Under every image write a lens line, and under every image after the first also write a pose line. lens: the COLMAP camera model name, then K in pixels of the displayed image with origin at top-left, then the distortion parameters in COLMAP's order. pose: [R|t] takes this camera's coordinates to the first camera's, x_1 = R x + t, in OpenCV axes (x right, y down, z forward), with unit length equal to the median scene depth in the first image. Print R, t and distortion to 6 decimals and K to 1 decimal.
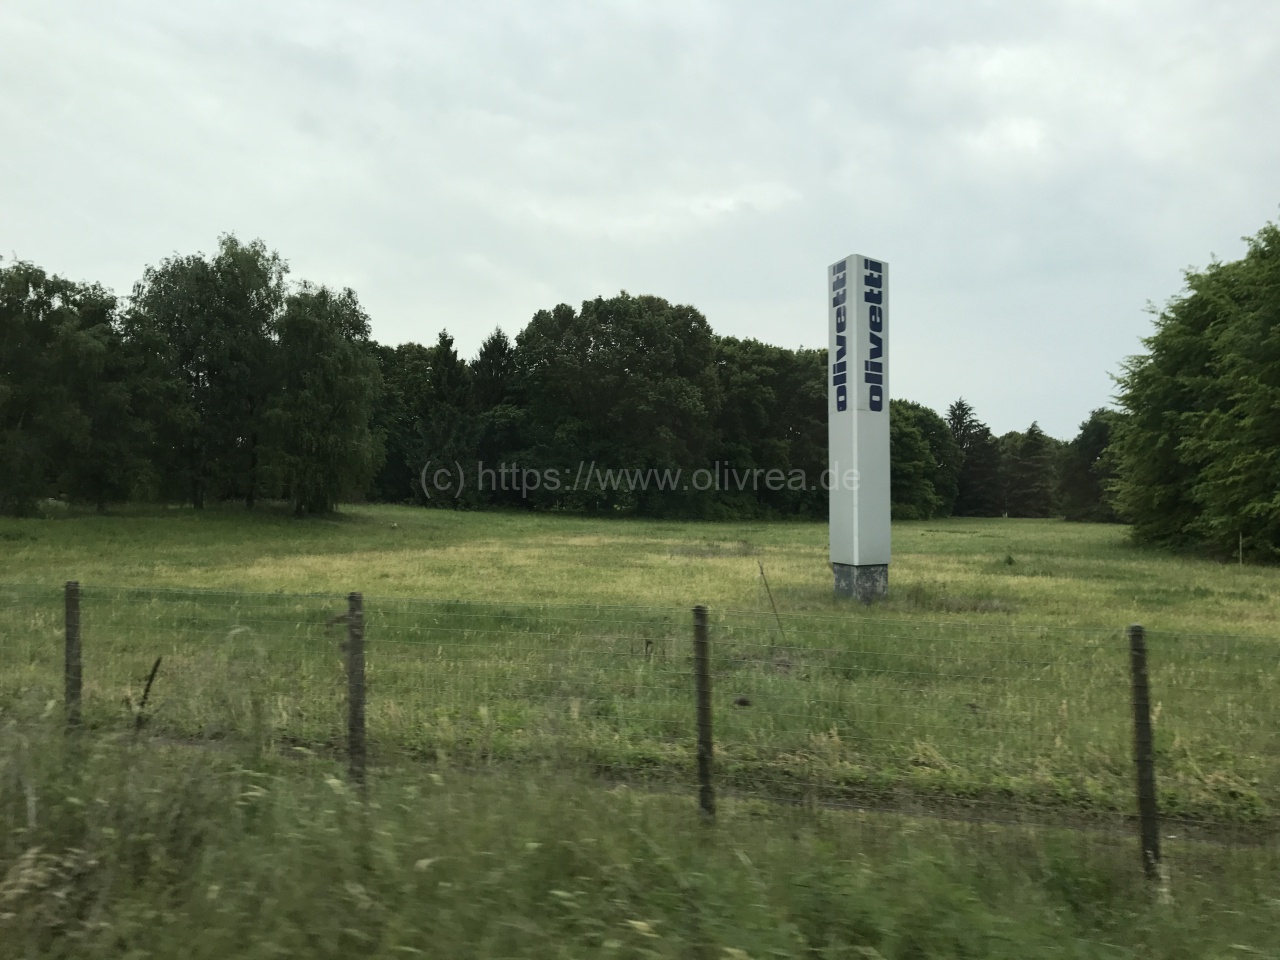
lens RADIAL K [[1049.4, 0, 634.9], [0, 1049.4, 465.0], [0, 0, 1]] dist [0.006319, 0.009576]
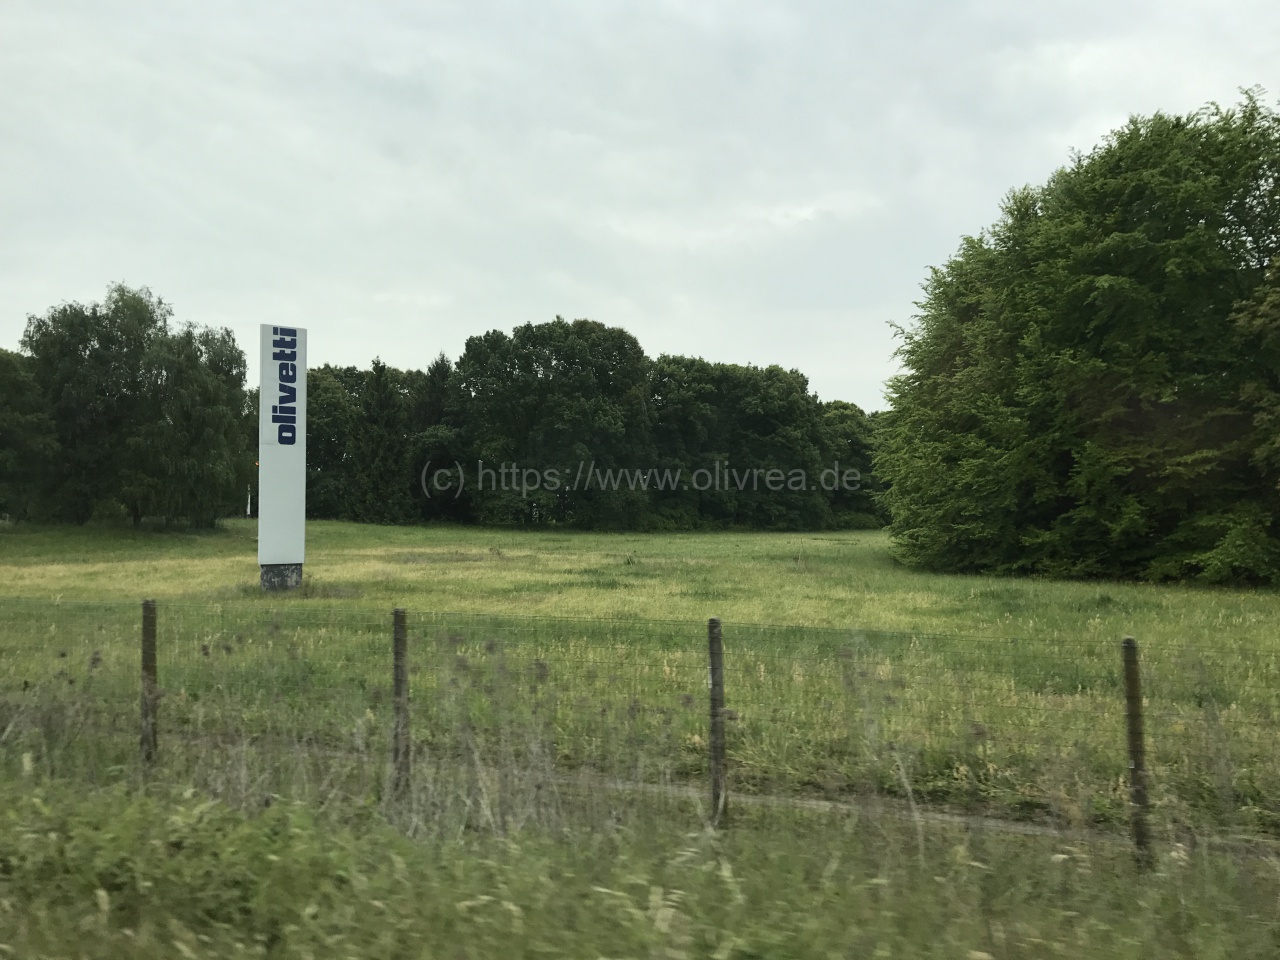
lens RADIAL K [[1049.4, 0, 627.4], [0, 1049.4, 458.4], [0, 0, 1]] dist [0.006319, 0.009576]
pose [[0.996343, -0.014044, -0.084279, 0.165949], [0.012490, 0.999743, -0.018936, -0.001059], [0.084523, 0.017814, 0.996262, -0.054298]]
